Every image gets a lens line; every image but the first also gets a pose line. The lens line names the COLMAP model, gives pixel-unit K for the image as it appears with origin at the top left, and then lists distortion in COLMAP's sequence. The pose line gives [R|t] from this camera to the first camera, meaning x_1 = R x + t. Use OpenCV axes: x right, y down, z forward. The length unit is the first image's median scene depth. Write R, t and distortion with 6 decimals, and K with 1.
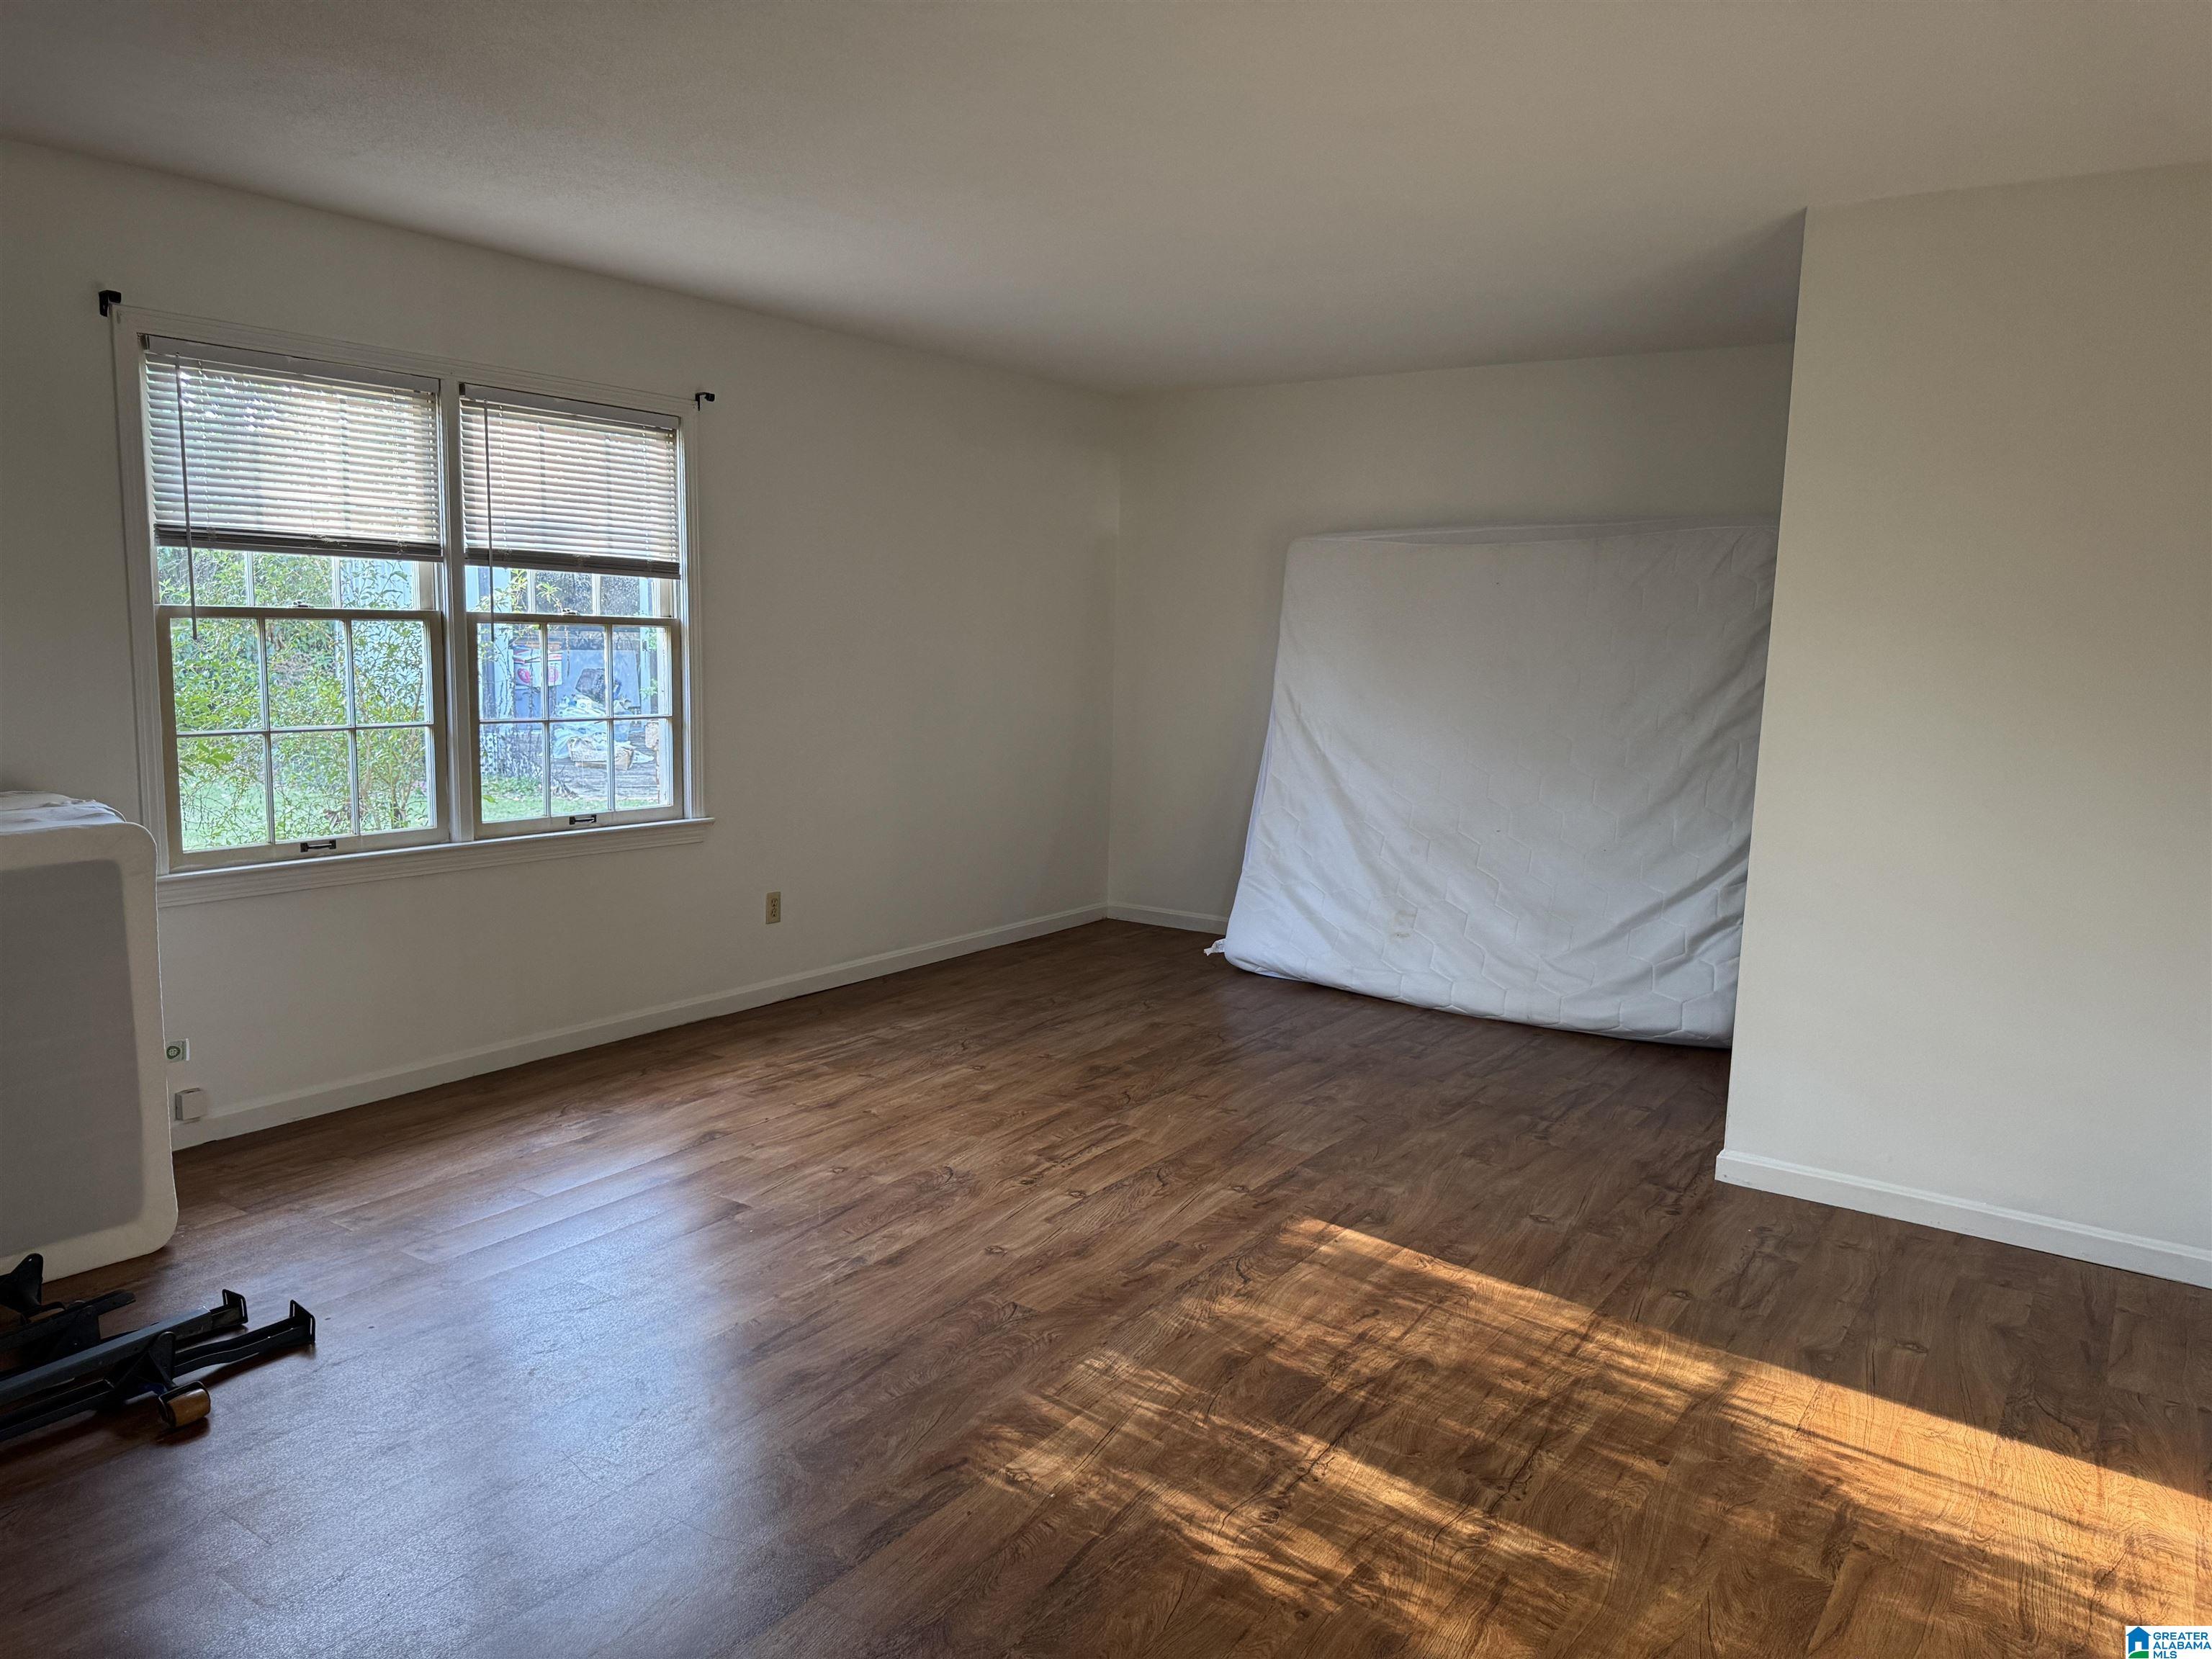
lens RADIAL K [[1522.3, 0, 1106.0], [0, 1522.3, 829.5], [0, 0, 1]] dist [0.109463, -0.134266]
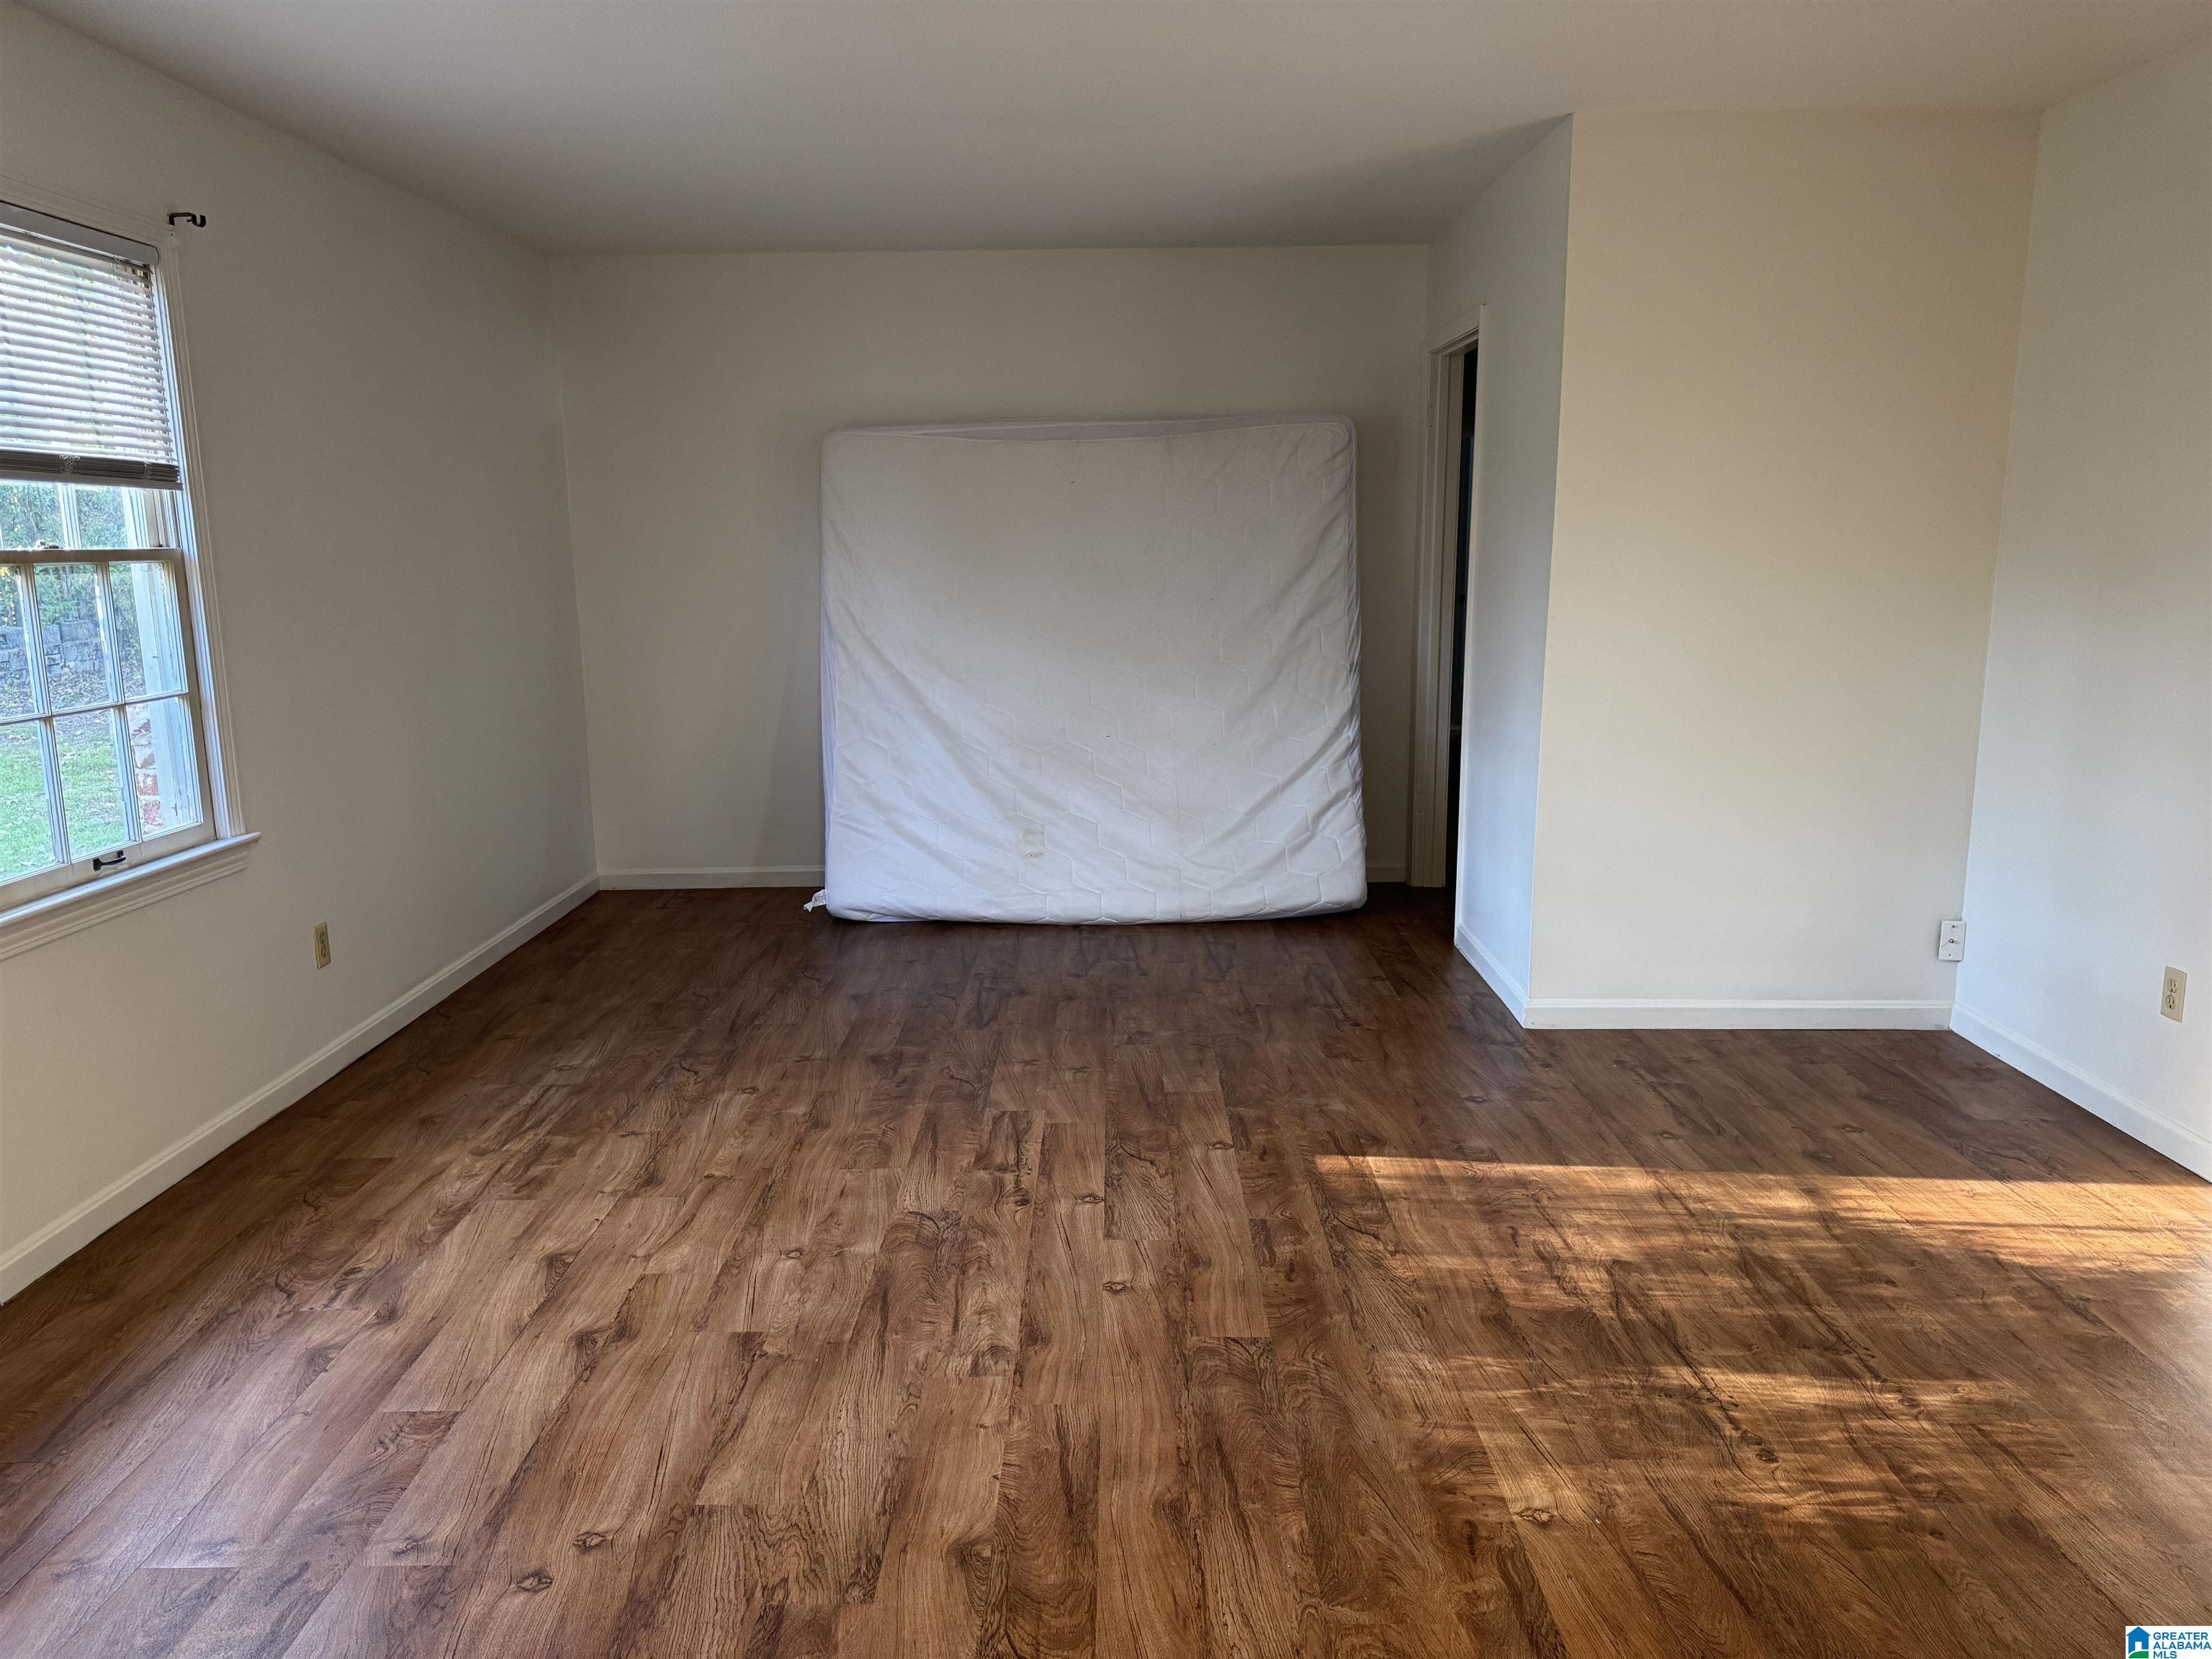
lens RADIAL K [[1532.6, 0, 1096.8], [0, 1532.6, 829.9], [0, 0, 1]] dist [0.127061, -0.174827]
pose [[0.827883, -0.138977, 0.543410, -0.387259], [0.105656, 0.990114, 0.092256, -0.040750], [-0.550859, -0.018963, 0.834383, 0.230772]]
